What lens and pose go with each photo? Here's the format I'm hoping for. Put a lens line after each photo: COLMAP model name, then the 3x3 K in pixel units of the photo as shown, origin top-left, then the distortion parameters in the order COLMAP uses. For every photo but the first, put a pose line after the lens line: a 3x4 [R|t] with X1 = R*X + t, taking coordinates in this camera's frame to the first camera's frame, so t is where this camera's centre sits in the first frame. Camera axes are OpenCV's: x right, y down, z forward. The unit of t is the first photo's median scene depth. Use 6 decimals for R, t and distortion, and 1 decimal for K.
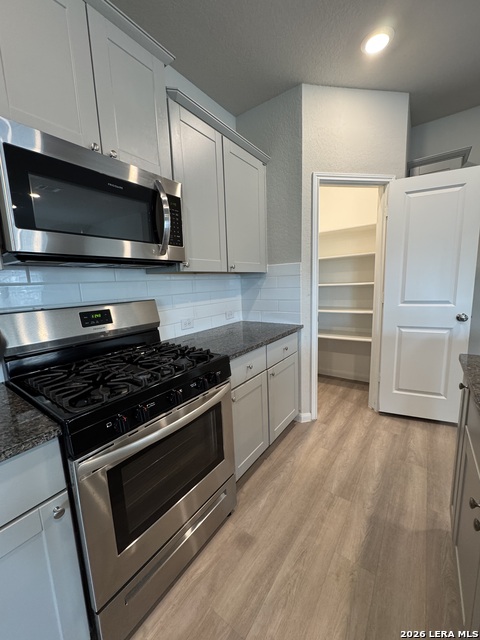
lens RADIAL K [[253.7, 0, 242.3], [0, 253.7, 317.2], [0, 0, 1]] dist [-0.005764, 0.000596]
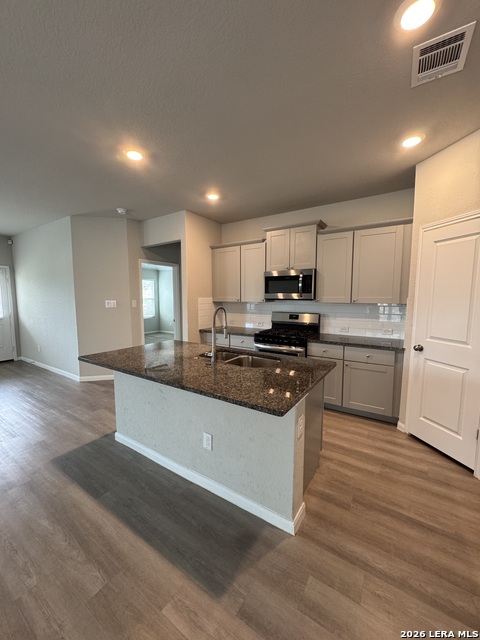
lens RADIAL K [[253.7, 0, 240.0], [0, 253.7, 320.7], [0, 0, 1]] dist [-0.005764, 0.000596]
pose [[0.050092, 0.137751, -0.989199, 1.834378], [-0.140559, 0.981558, 0.129569, -0.196624], [0.988804, 0.132550, 0.068530, 0.150697]]
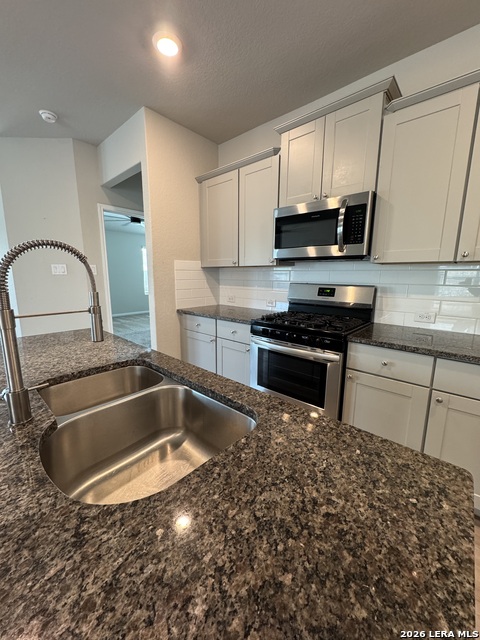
lens RADIAL K [[253.7, 0, 241.4], [0, 253.7, 320.3], [0, 0, 1]] dist [-0.005764, 0.000596]
pose [[-0.103692, 0.212954, -0.971544, 0.902924], [-0.143676, 0.963358, 0.226494, -0.091995], [0.984177, 0.163073, -0.069297, 0.476477]]
